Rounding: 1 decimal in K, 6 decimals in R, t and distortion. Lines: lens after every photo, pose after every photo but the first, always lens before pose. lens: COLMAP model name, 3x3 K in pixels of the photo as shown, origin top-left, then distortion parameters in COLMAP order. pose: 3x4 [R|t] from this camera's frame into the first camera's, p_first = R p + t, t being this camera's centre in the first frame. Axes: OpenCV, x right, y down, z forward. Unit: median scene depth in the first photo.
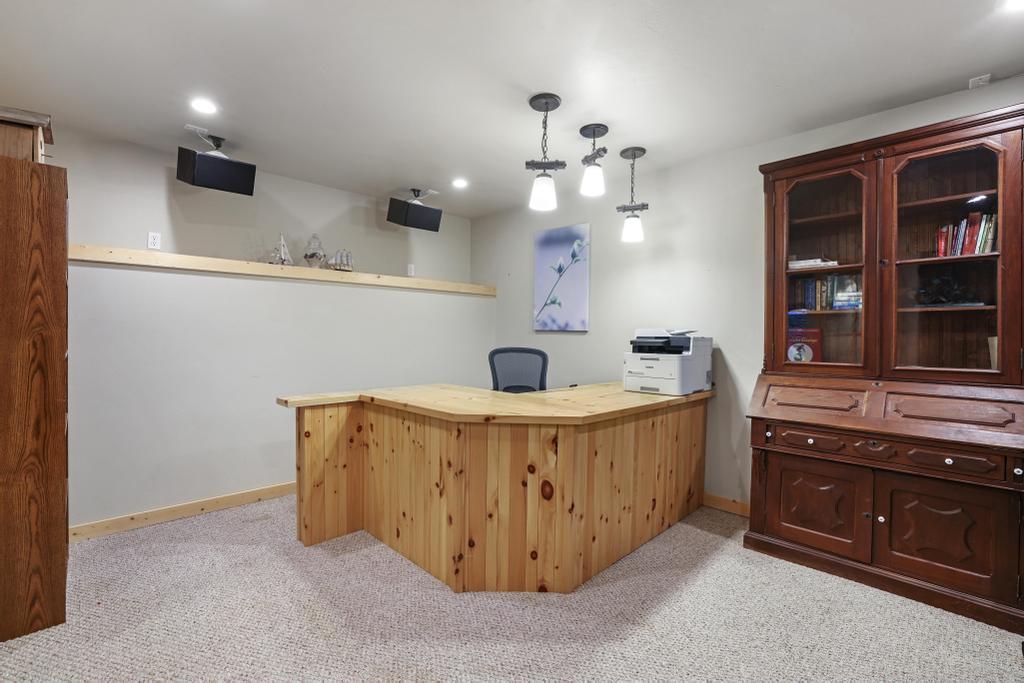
lens RADIAL K [[463.1, 0, 514.5], [0, 463.1, 340.6], [0, 0, 1]] dist [-0.005587, 0.000295]
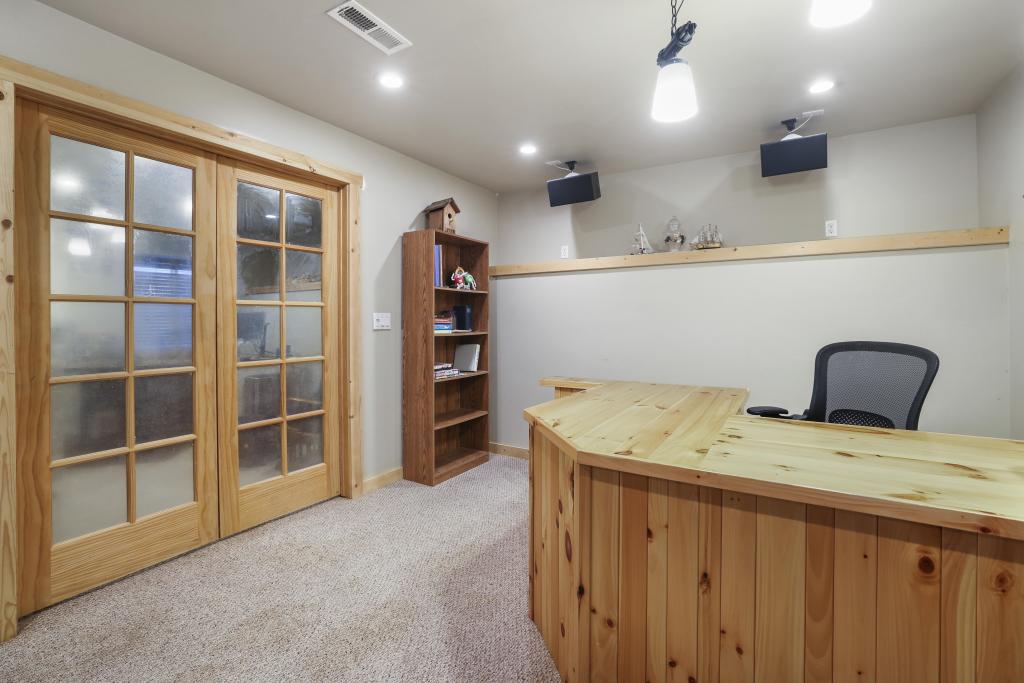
lens RADIAL K [[463.1, 0, 510.7], [0, 463.1, 321.5], [0, 0, 1]] dist [-0.005587, 0.000295]
pose [[0.250838, -0.005417, -0.968014, 0.438981], [-0.004989, 0.999964, -0.006889, -0.003820], [0.968016, 0.006557, 0.250801, 0.459210]]
